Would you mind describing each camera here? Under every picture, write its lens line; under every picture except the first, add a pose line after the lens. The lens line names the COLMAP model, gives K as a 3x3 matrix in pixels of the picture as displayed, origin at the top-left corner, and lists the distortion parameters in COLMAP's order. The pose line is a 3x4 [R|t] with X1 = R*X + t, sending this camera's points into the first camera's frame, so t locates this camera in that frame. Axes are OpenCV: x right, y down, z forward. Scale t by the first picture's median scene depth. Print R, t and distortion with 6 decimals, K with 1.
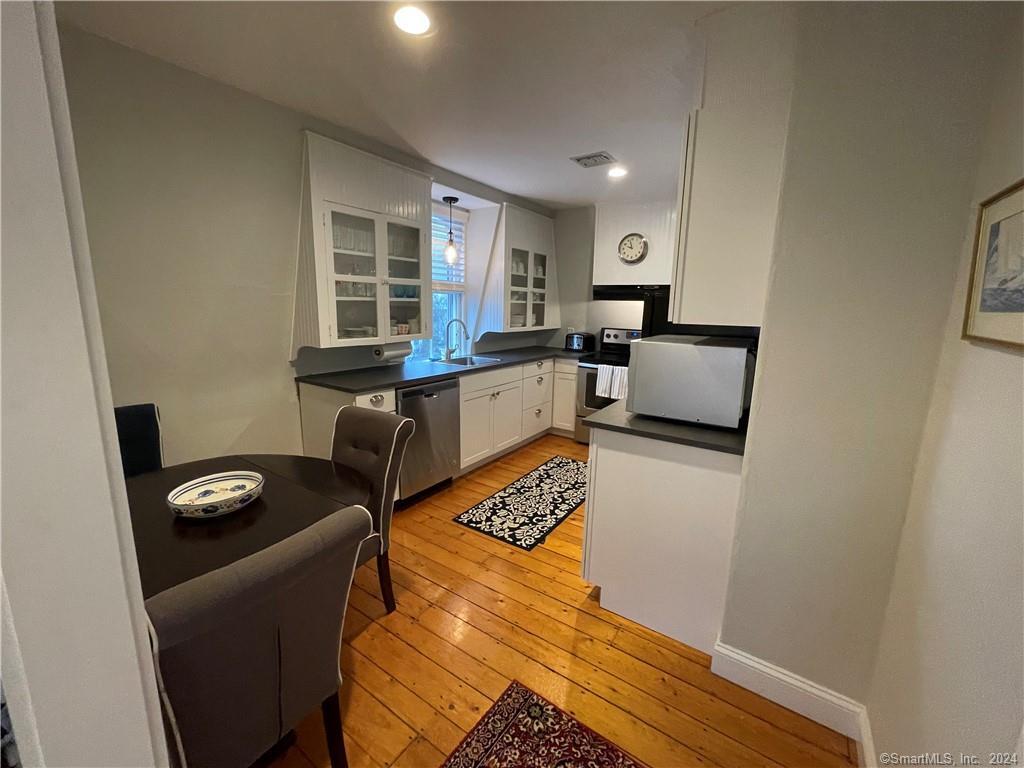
lens RADIAL K [[413.2, 0, 512.8], [0, 413.2, 381.5], [0, 0, 1]] dist [-0.012214, 0.000672]
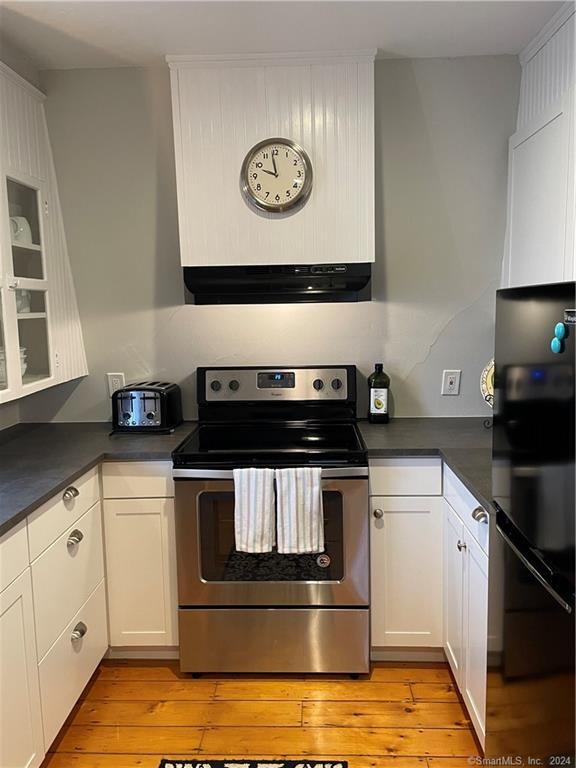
lens RADIAL K [[606.9, 0, 288.9], [0, 606.9, 380.5], [0, 0, 1]] dist [0.001928, -0.004878]
pose [[0.843300, -0.102529, 0.527572, -0.038043], [0.134336, 0.990687, -0.022198, -0.103718], [-0.520383, 0.089592, 0.849220, 0.487083]]
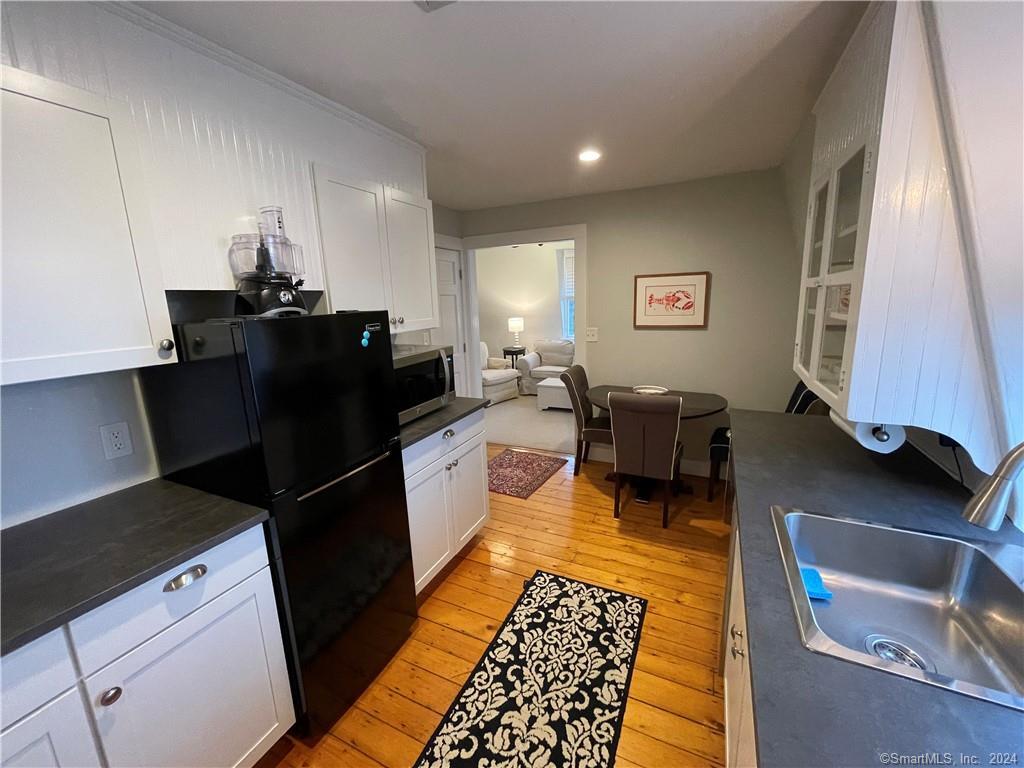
lens RADIAL K [[413.2, 0, 514.0], [0, 413.2, 389.4], [0, 0, 1]] dist [-0.012214, 0.000672]
pose [[-0.989004, 0.027068, -0.145394, 0.138395], [-0.027130, 0.933220, 0.358279, -0.209277], [0.145382, 0.358283, -0.922224, 1.062282]]
